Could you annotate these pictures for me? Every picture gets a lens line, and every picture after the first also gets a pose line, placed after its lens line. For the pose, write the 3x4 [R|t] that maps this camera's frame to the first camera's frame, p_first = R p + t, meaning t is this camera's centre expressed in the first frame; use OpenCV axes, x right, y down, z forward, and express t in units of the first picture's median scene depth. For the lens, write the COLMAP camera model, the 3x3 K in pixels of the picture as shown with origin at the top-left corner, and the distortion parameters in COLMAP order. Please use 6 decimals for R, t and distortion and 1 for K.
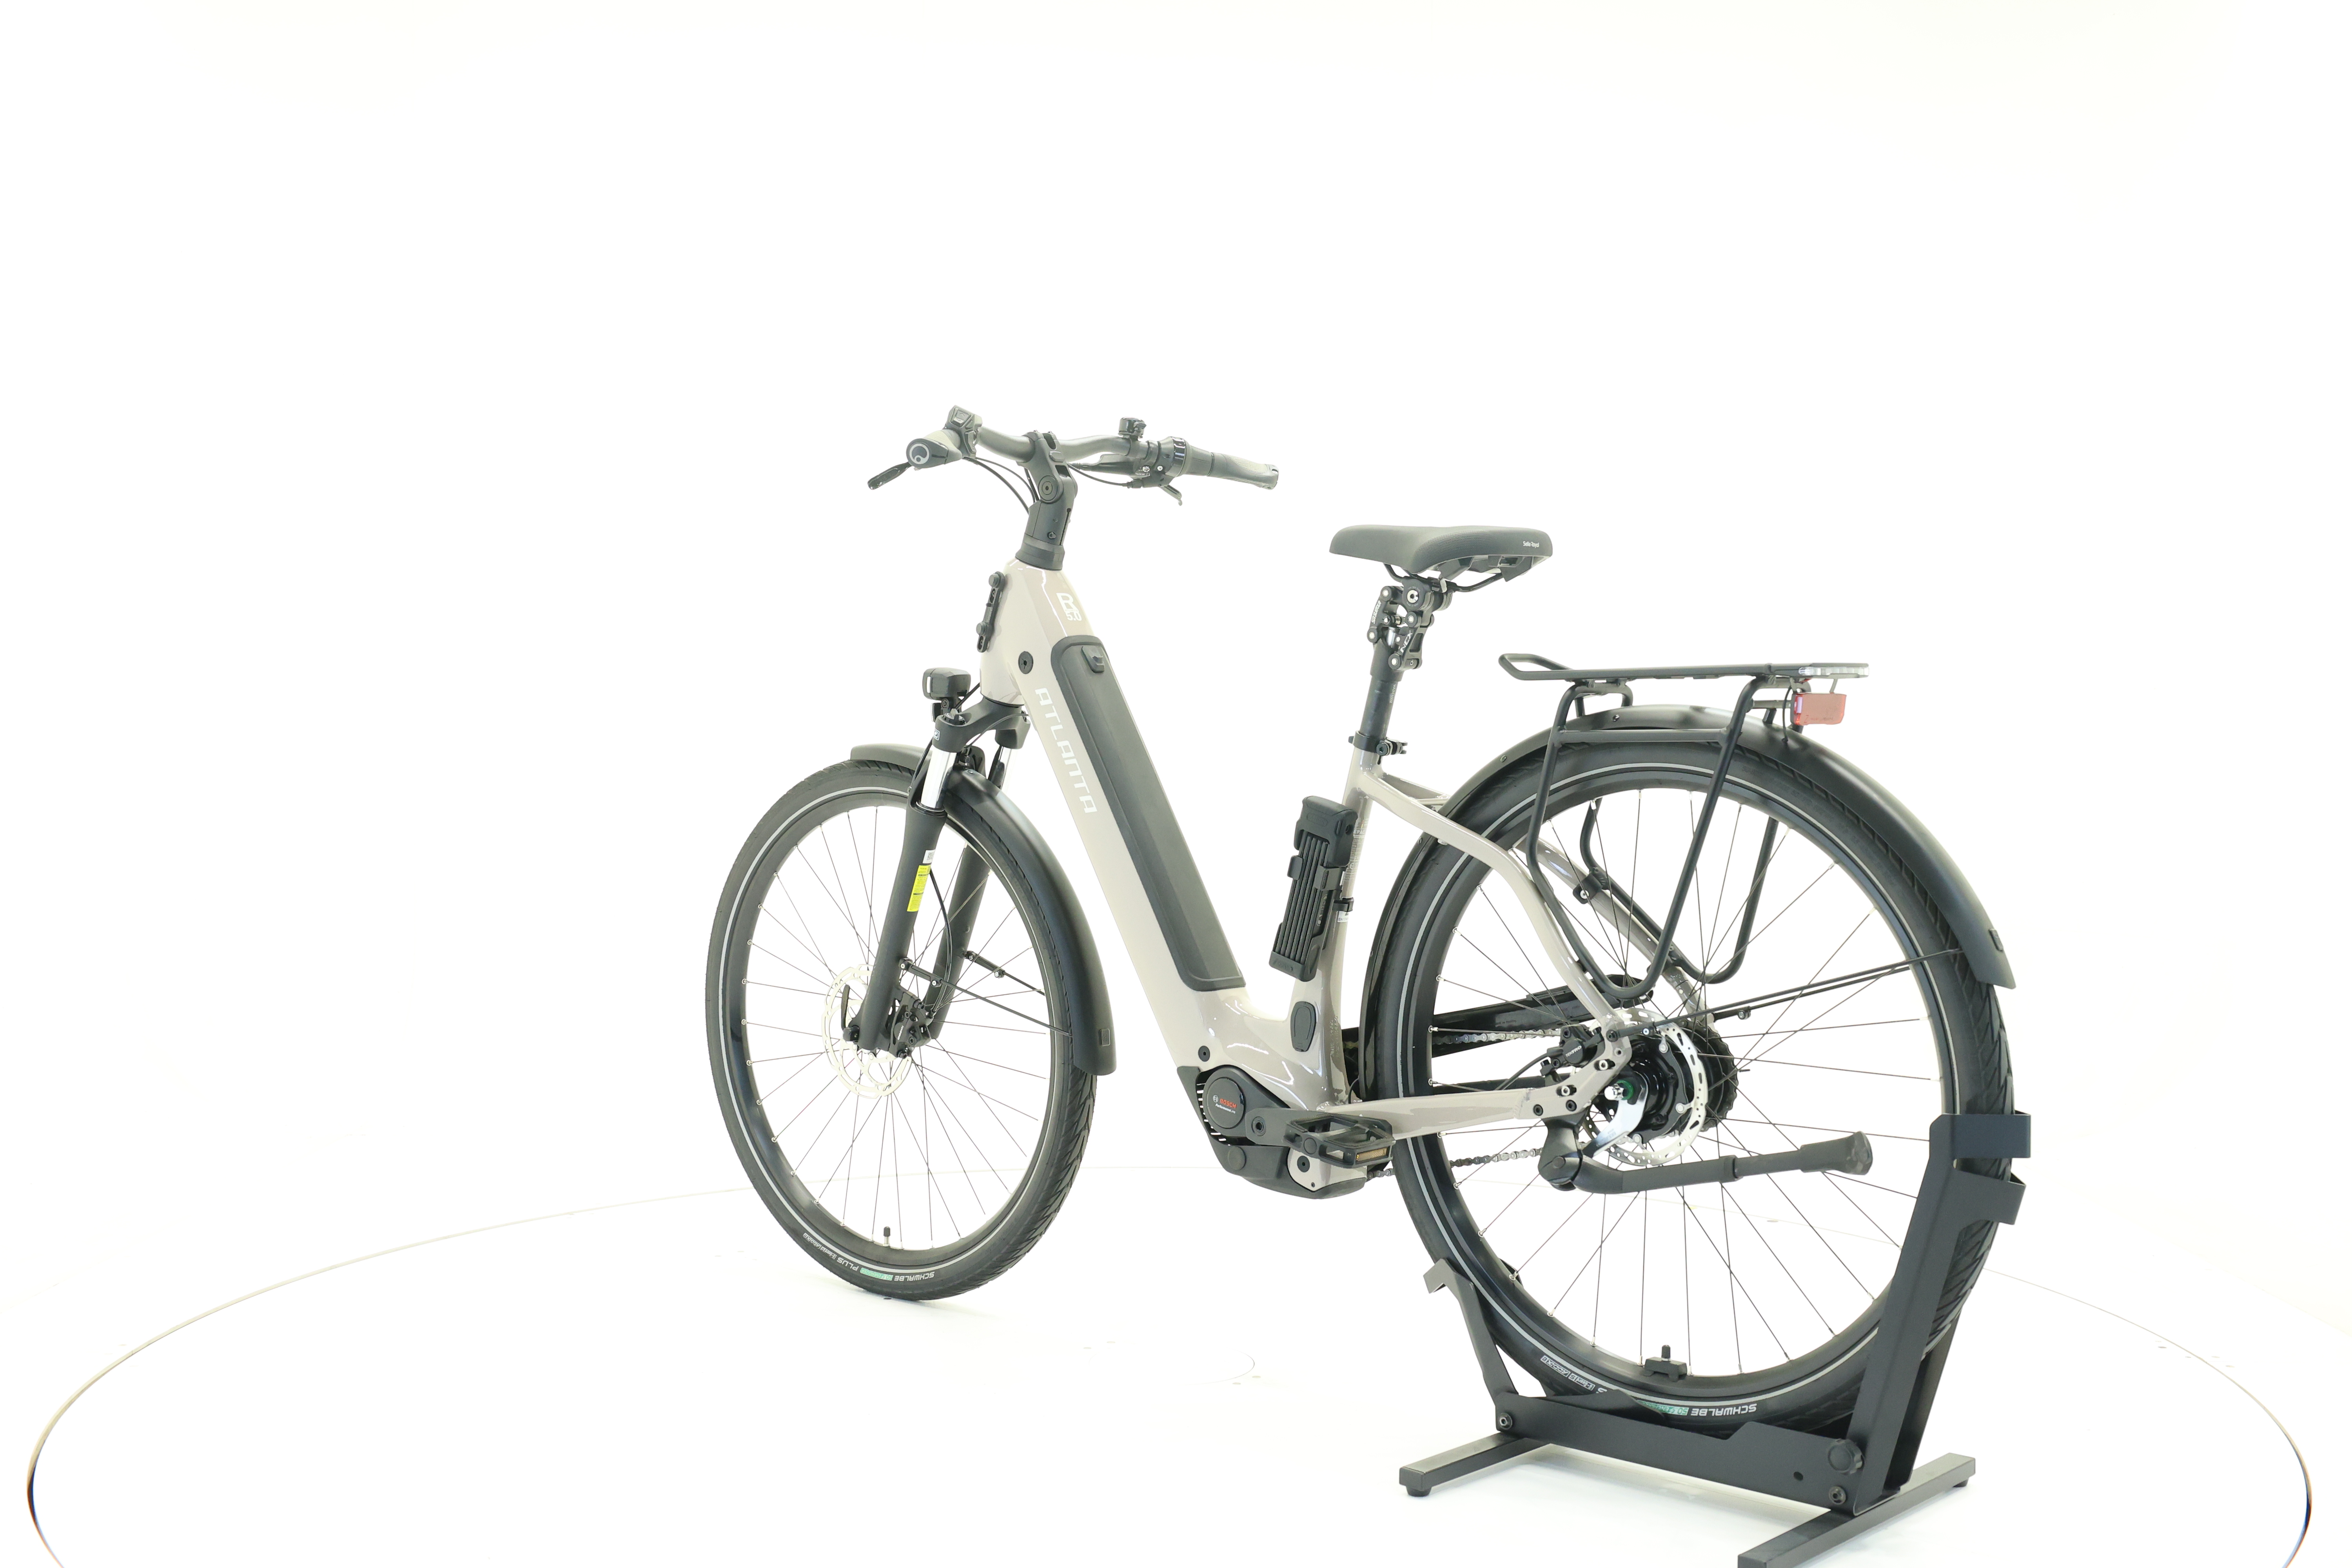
lens RADIAL K [[2456.4, 0, 1176.0], [0, 2456.4, 784.0], [0, 0, 1]] dist [0.004795, 0.002658]
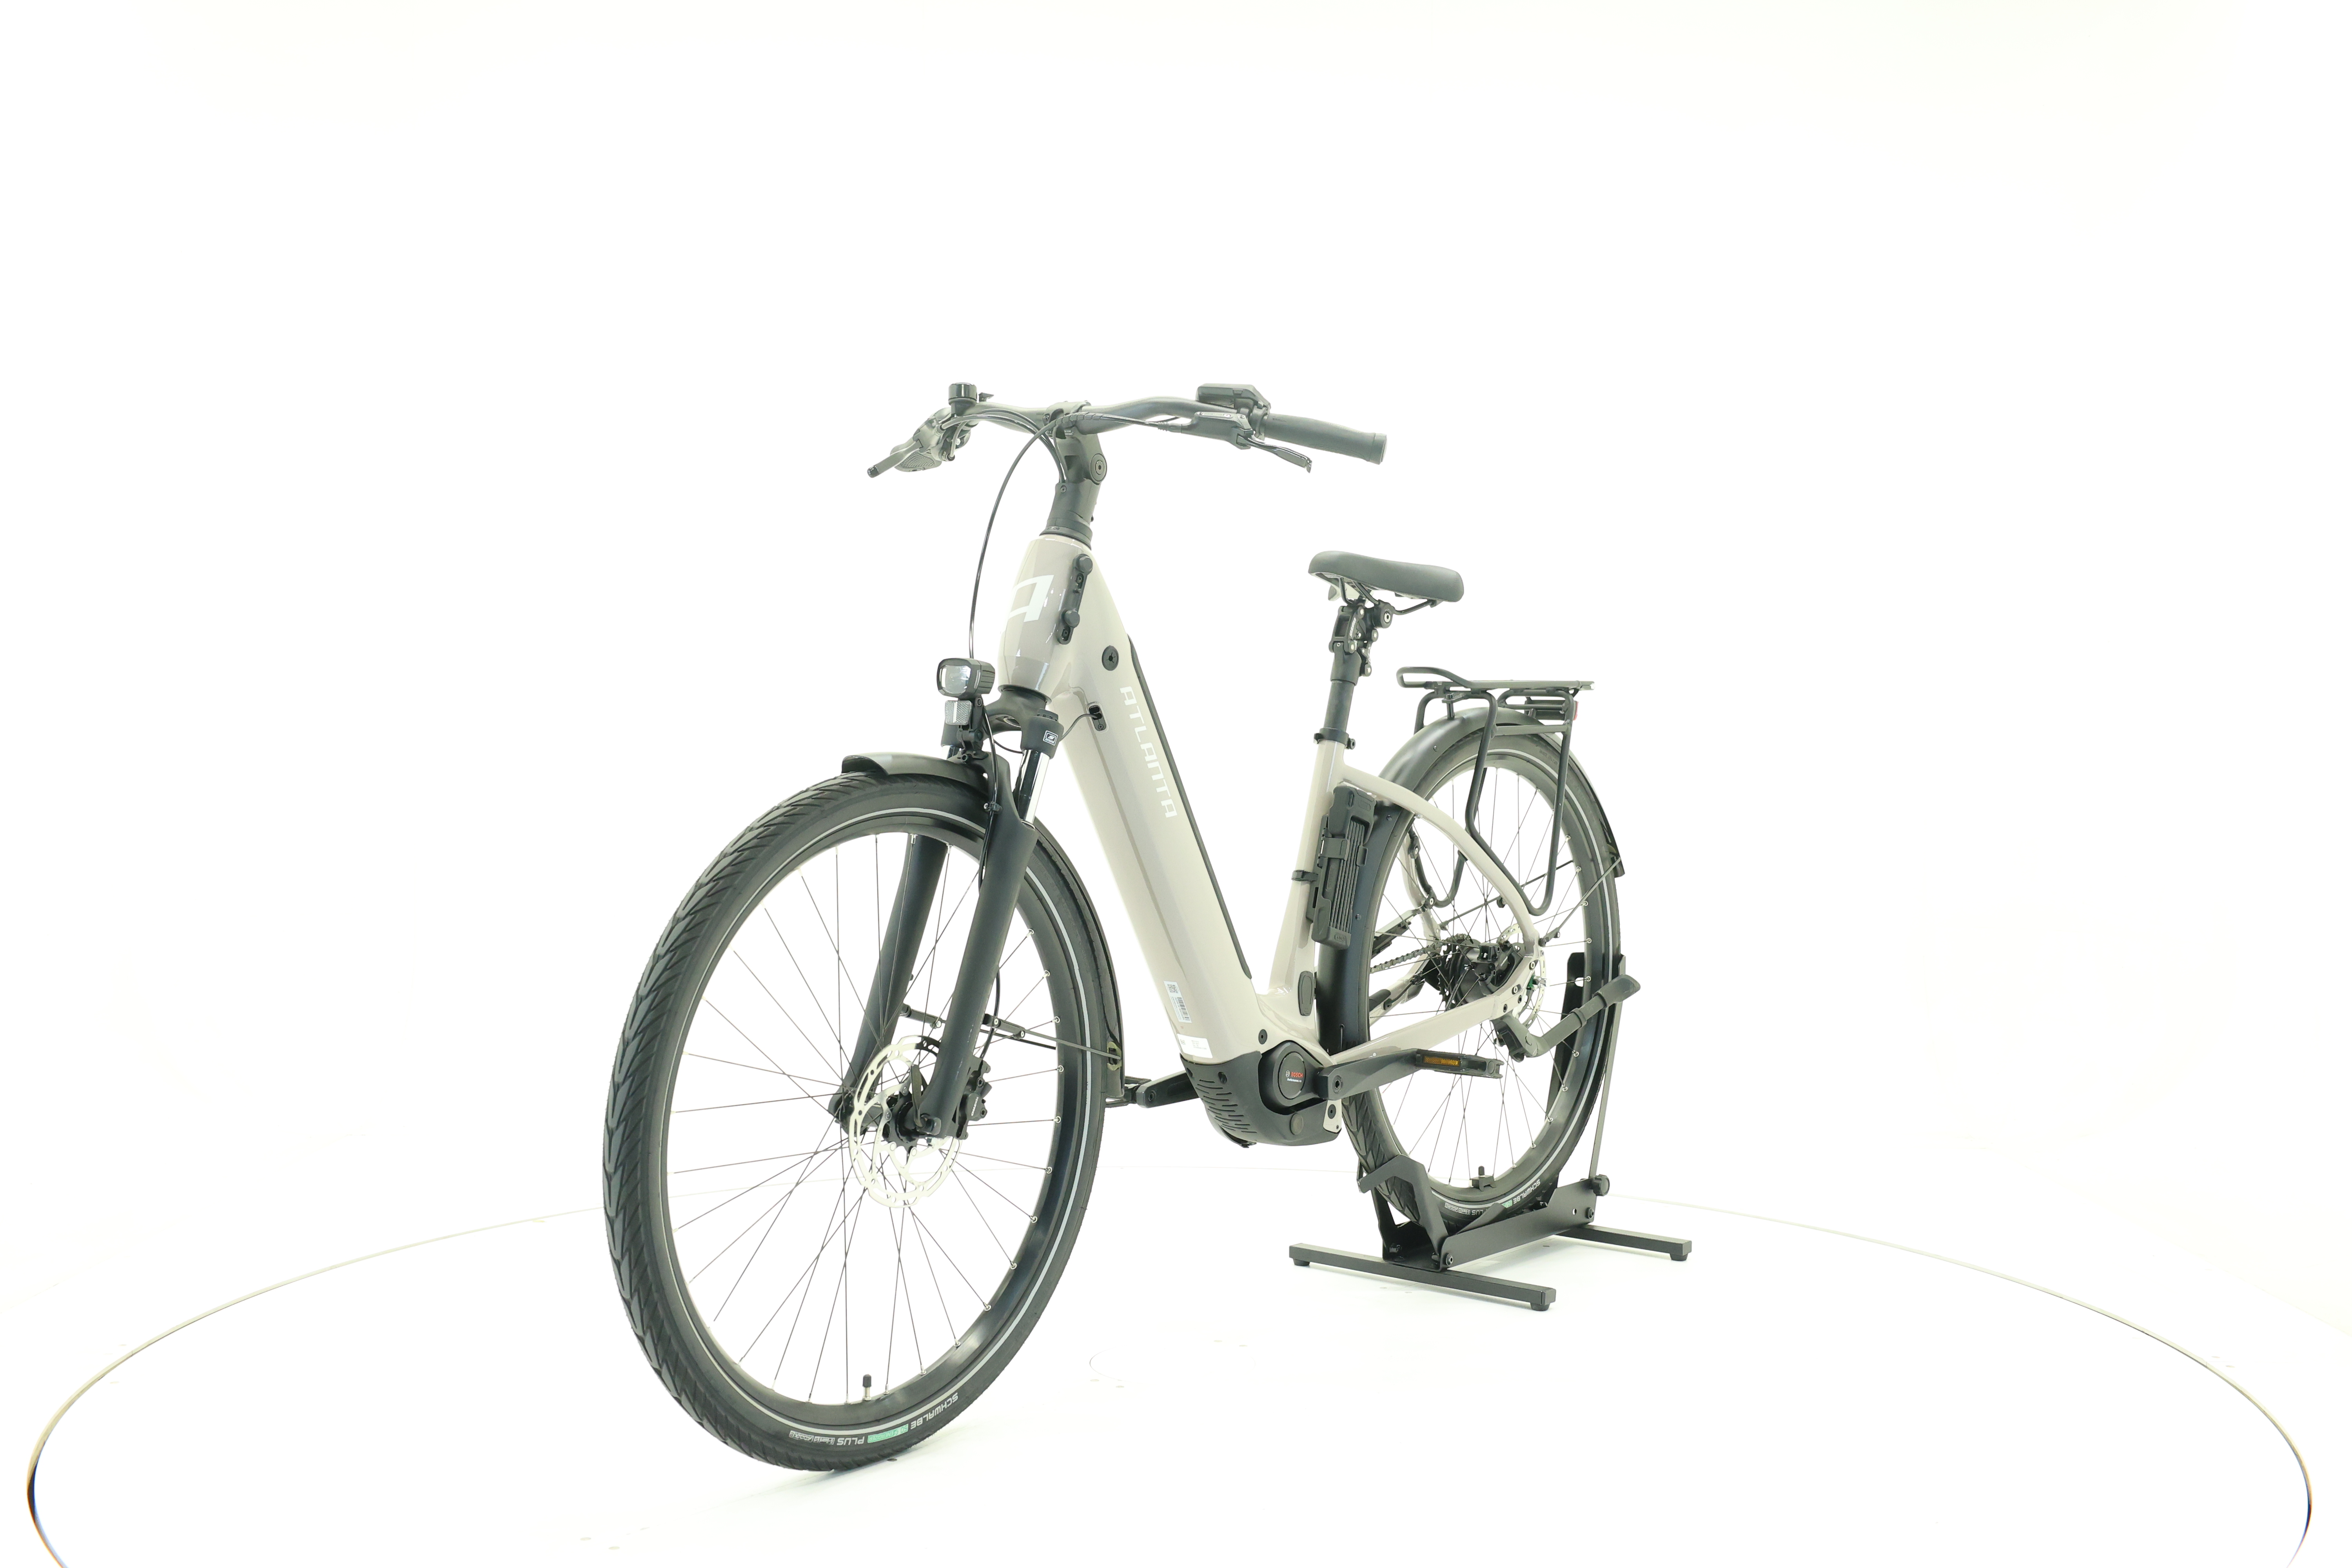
lens RADIAL K [[2456.4, 0, 1176.0], [0, 2456.4, 784.0], [0, 0, 1]] dist [0.004795, 0.002658]
pose [[-0.052586, -0.030769, 0.998142, -1.122245], [0.025753, 0.999151, 0.032156, -0.036185], [-0.998284, 0.027396, -0.051749, 1.179281]]
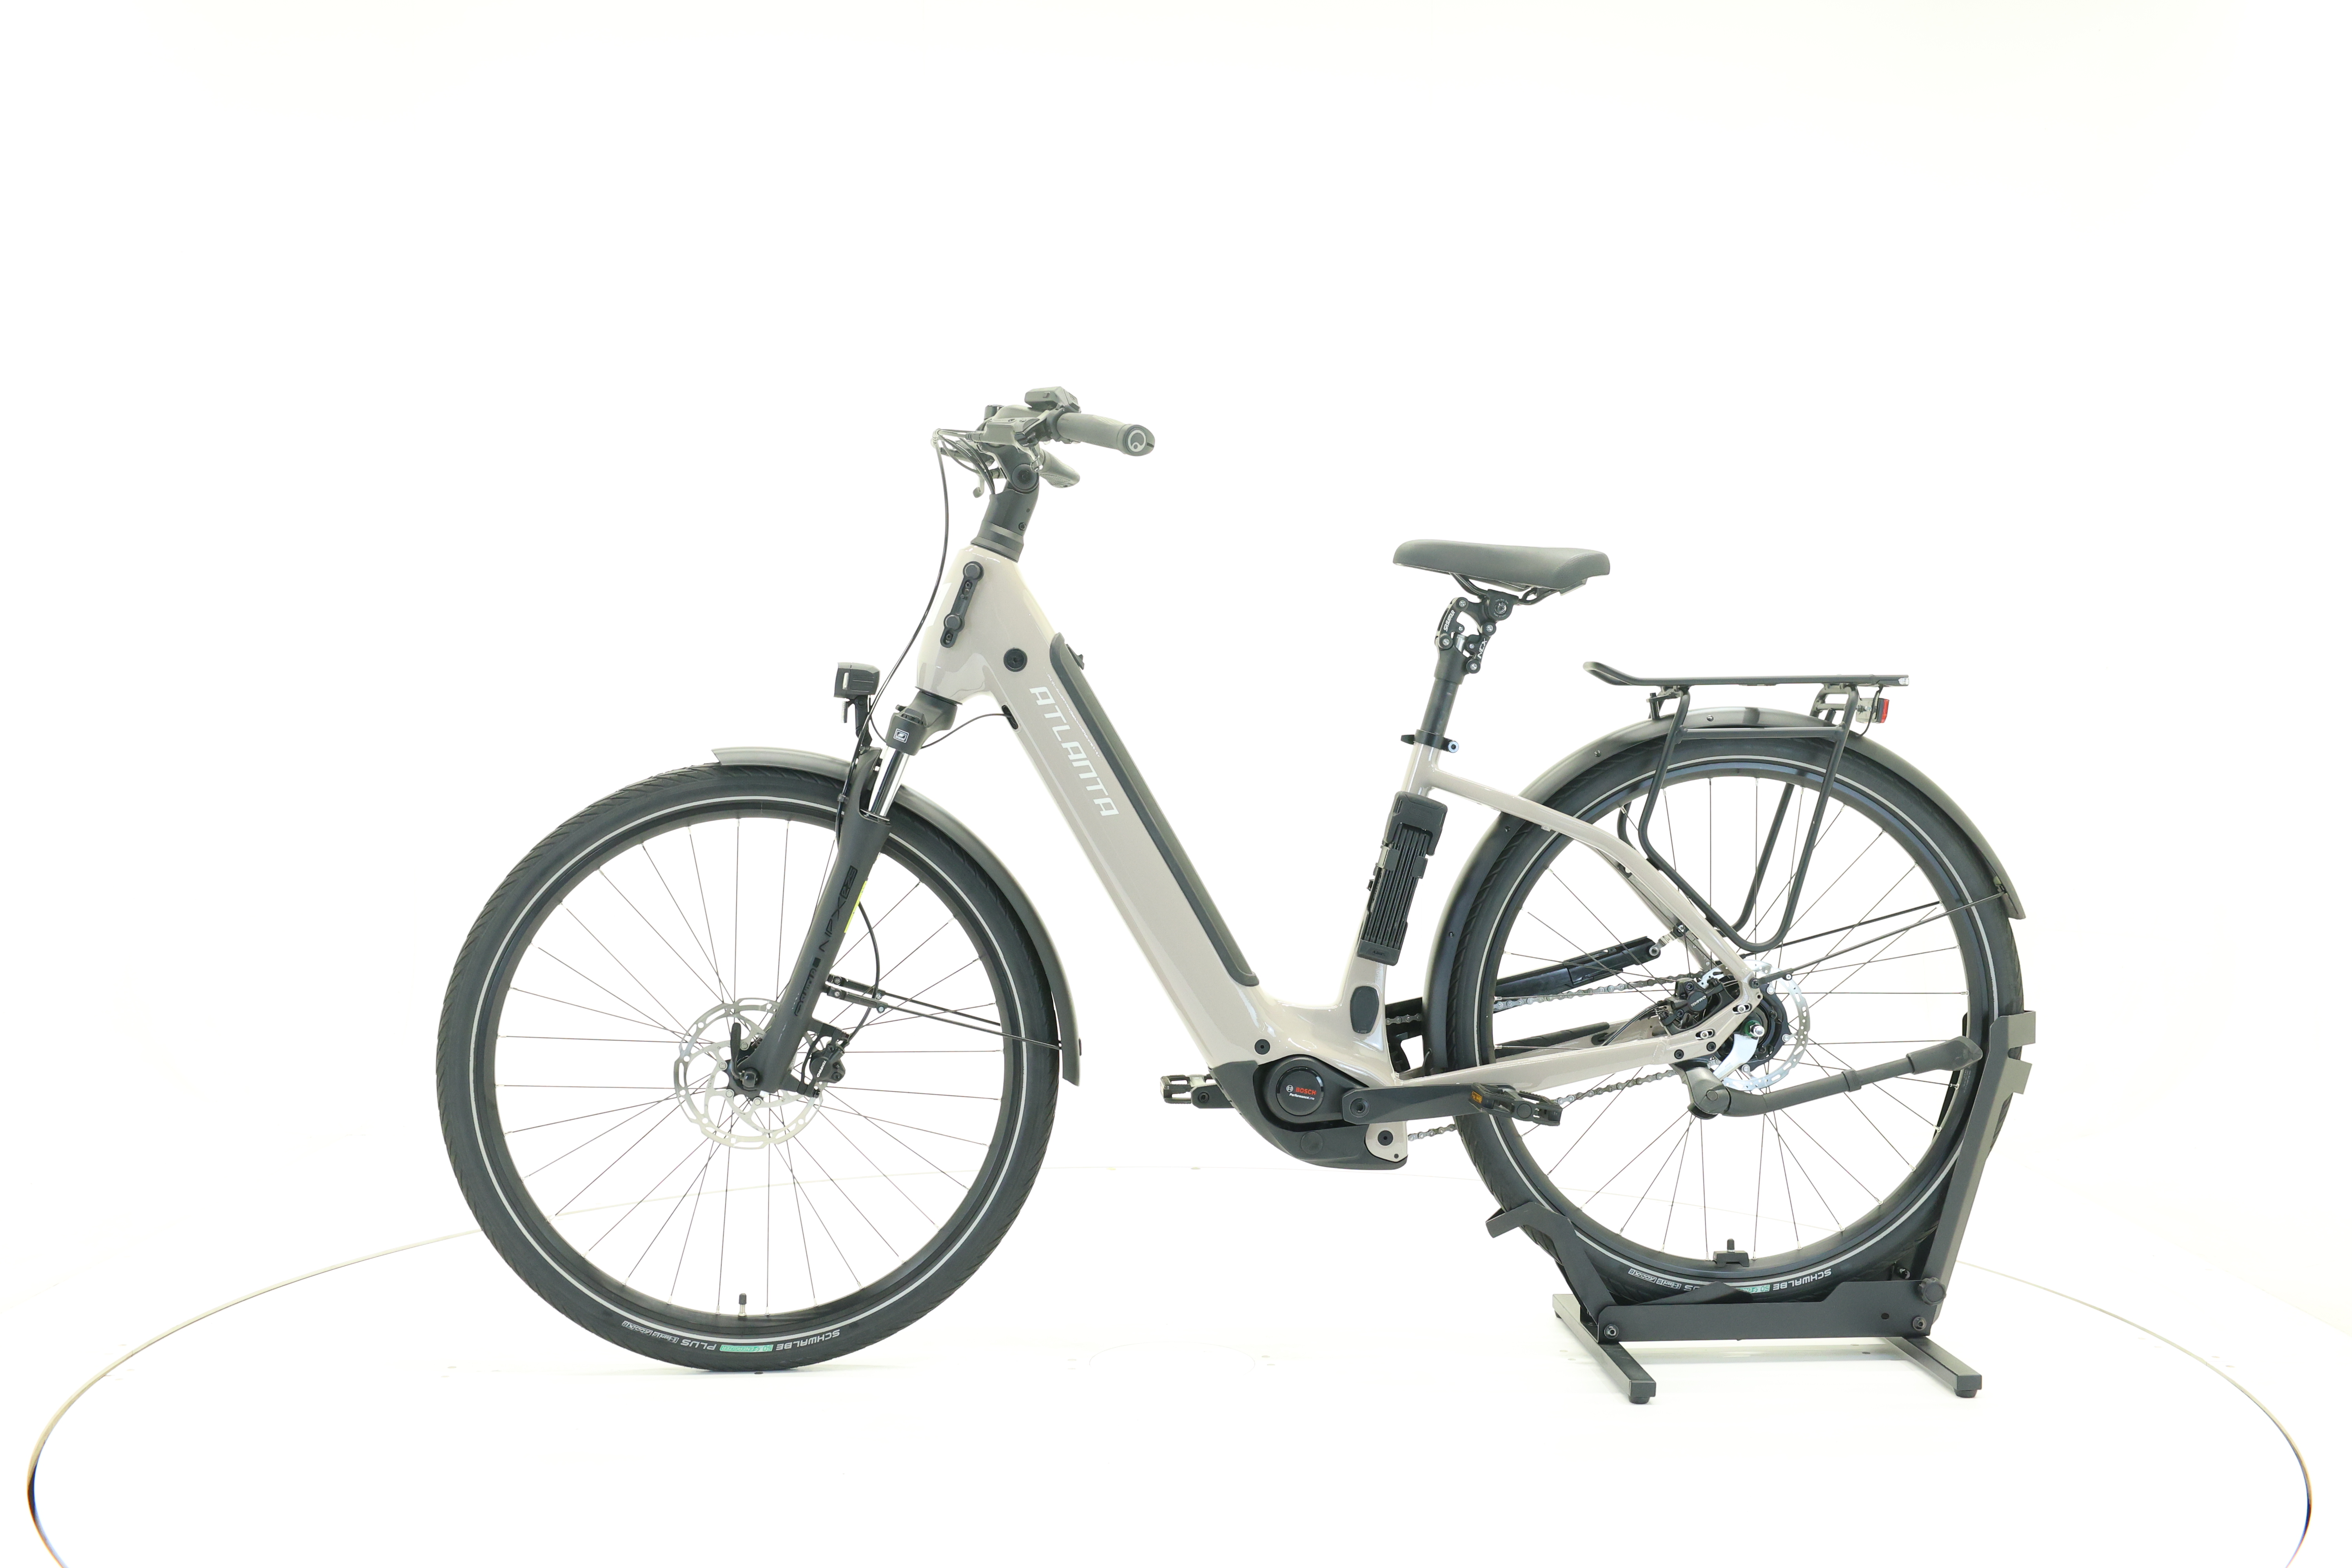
lens RADIAL K [[2456.4, 0, 1176.0], [0, 2456.4, 784.0], [0, 0, 1]] dist [0.004795, 0.002658]
pose [[0.690193, -0.018840, 0.723380, -0.813106], [0.019873, 0.999777, 0.007077, -0.007998], [-0.723352, 0.009491, 0.690414, 0.345463]]
